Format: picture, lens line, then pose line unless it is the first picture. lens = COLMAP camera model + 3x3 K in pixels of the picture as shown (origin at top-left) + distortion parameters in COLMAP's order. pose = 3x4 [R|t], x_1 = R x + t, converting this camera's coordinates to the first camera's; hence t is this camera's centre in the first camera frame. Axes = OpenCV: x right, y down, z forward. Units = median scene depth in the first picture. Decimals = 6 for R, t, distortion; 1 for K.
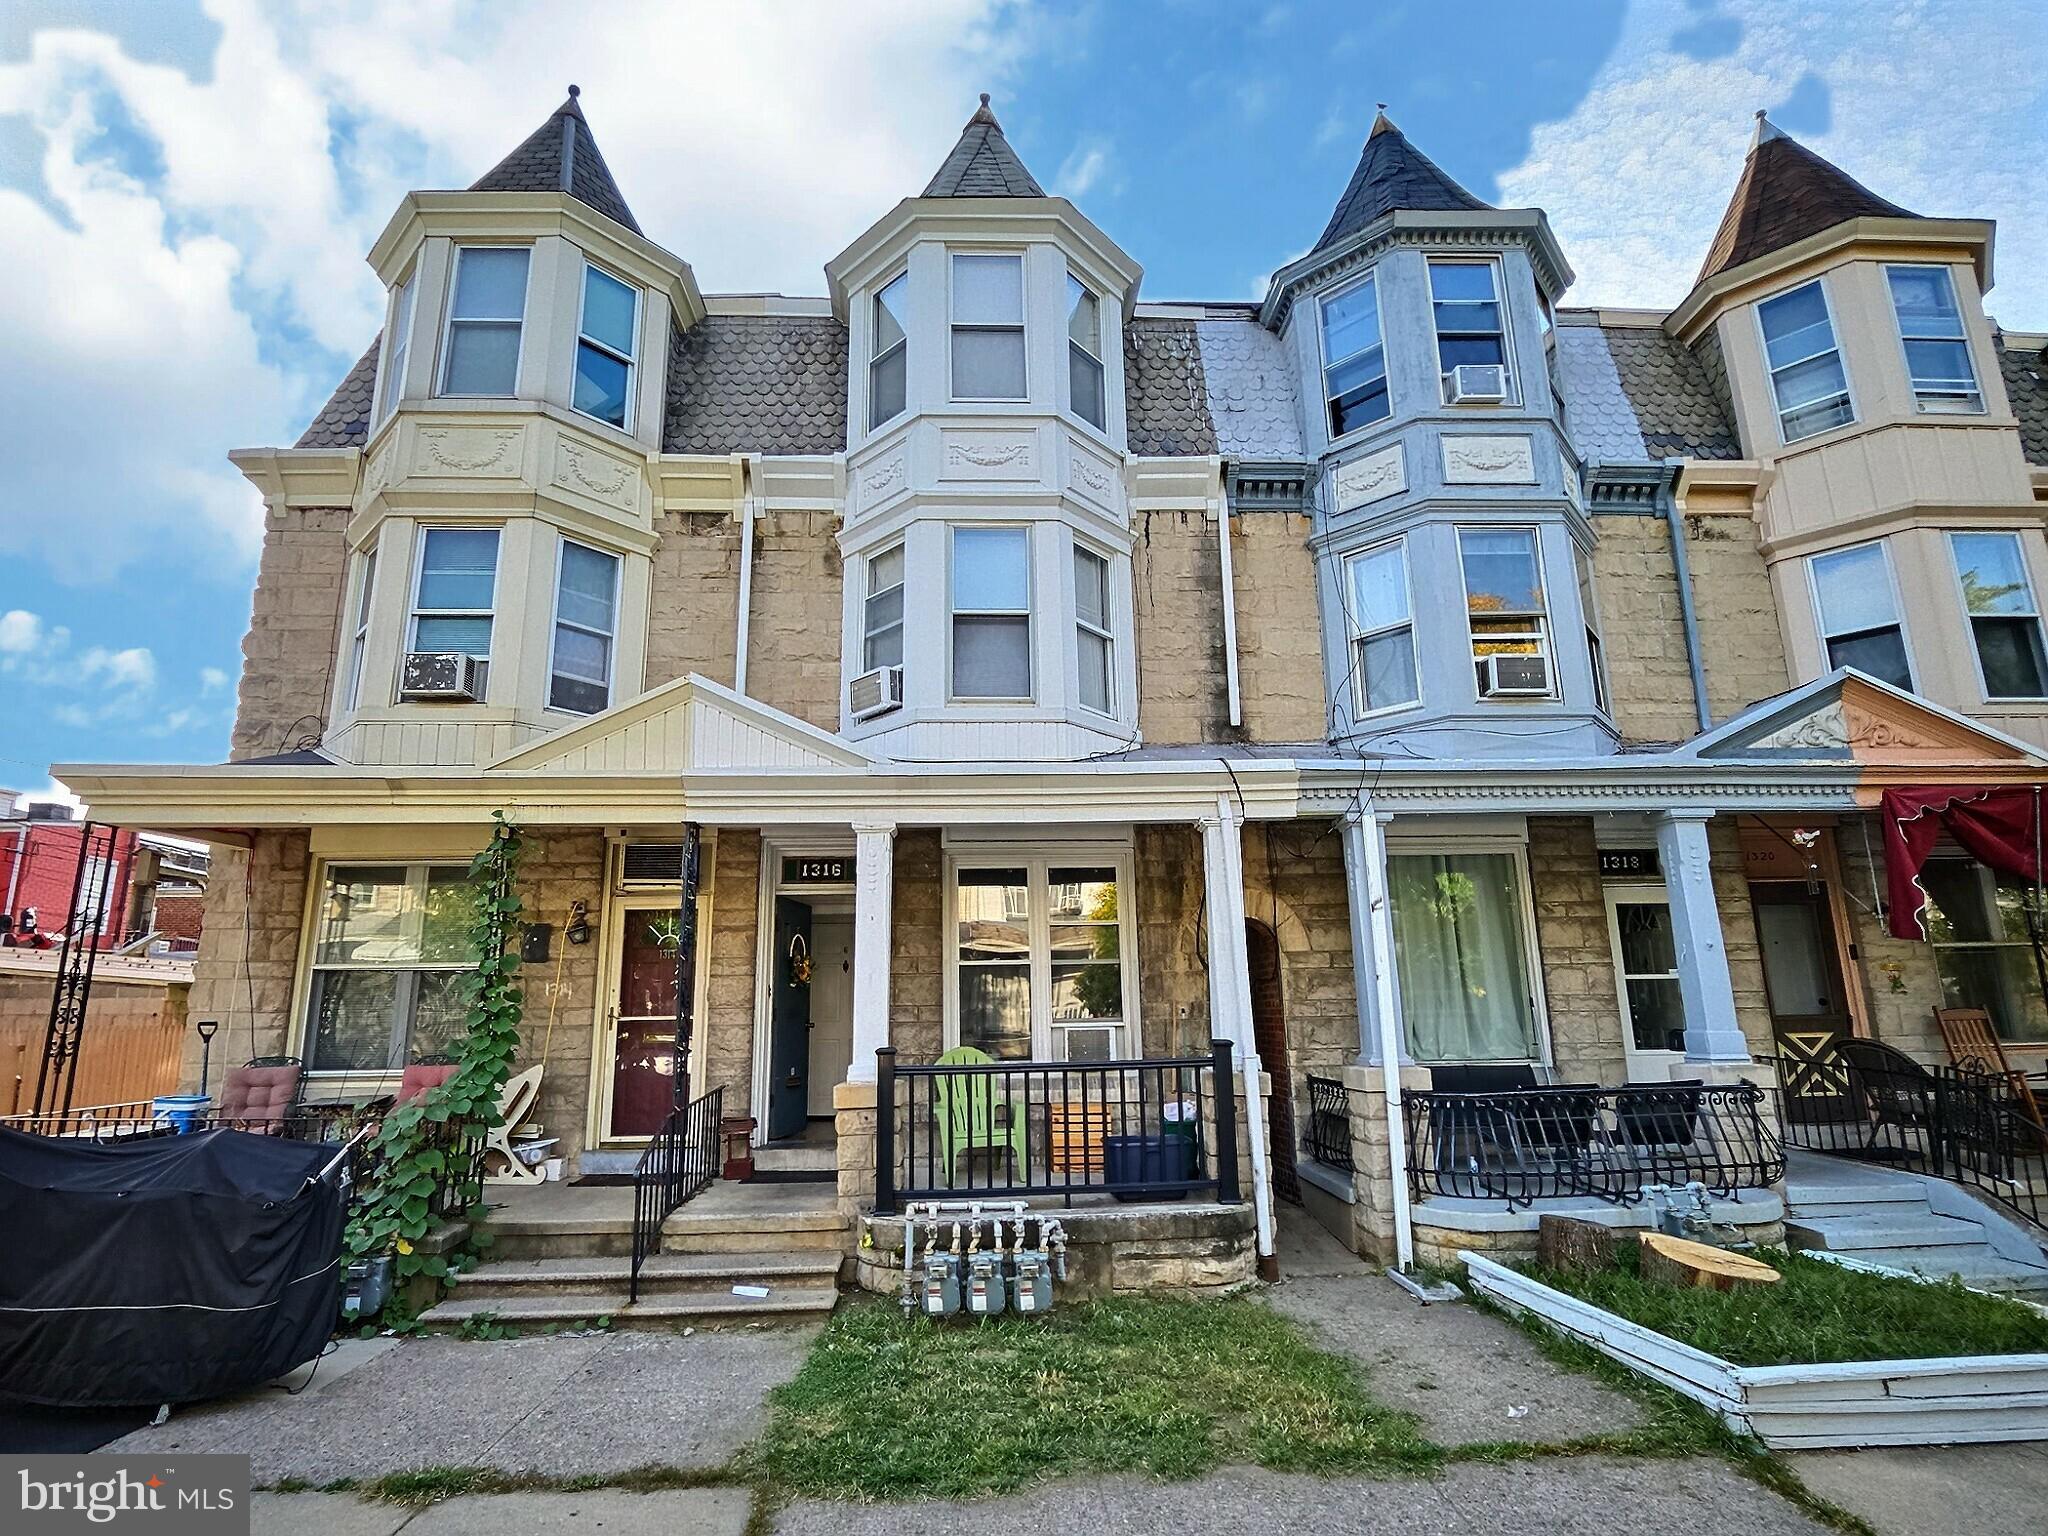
lens RADIAL K [[1066.5, 0, 1011.5], [0, 1066.5, 778.5], [0, 0, 1]] dist [-0.001315, -0.008343]
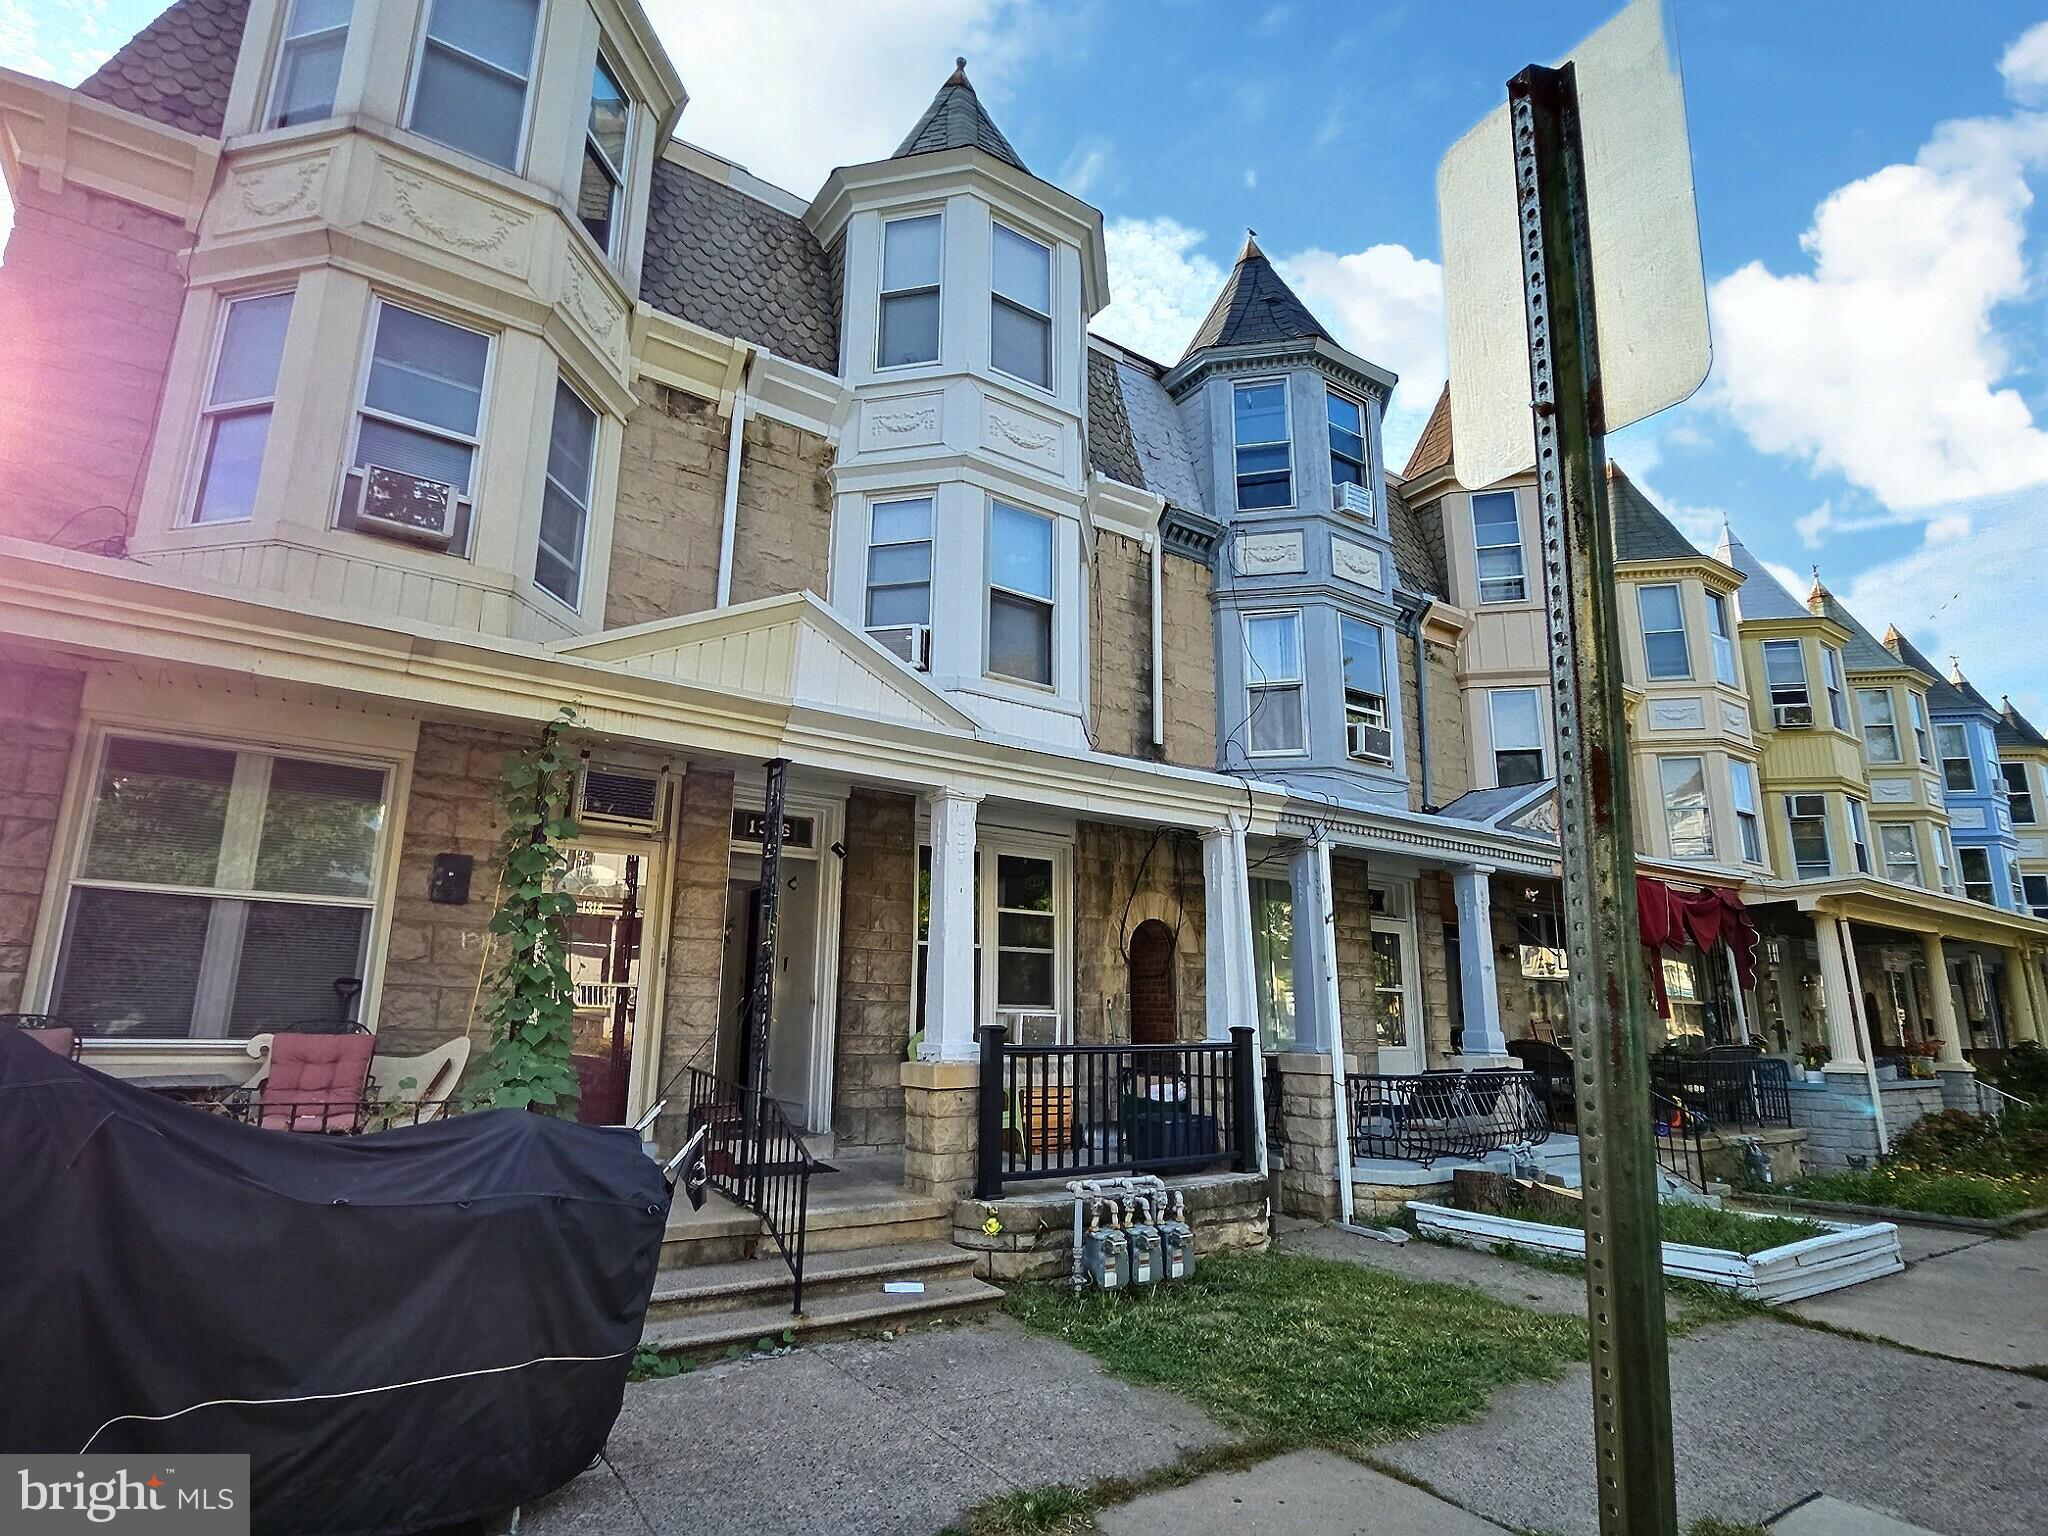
lens RADIAL K [[1066.6, 0, 1022.1], [0, 1066.6, 784.0], [0, 0, 1]] dist [-0.002818, -0.008114]
pose [[0.849390, 0.143505, 0.507880, -0.488621], [-0.145531, 0.988699, -0.035974, 0.053817], [-0.507303, -0.043357, 0.860676, 0.133532]]
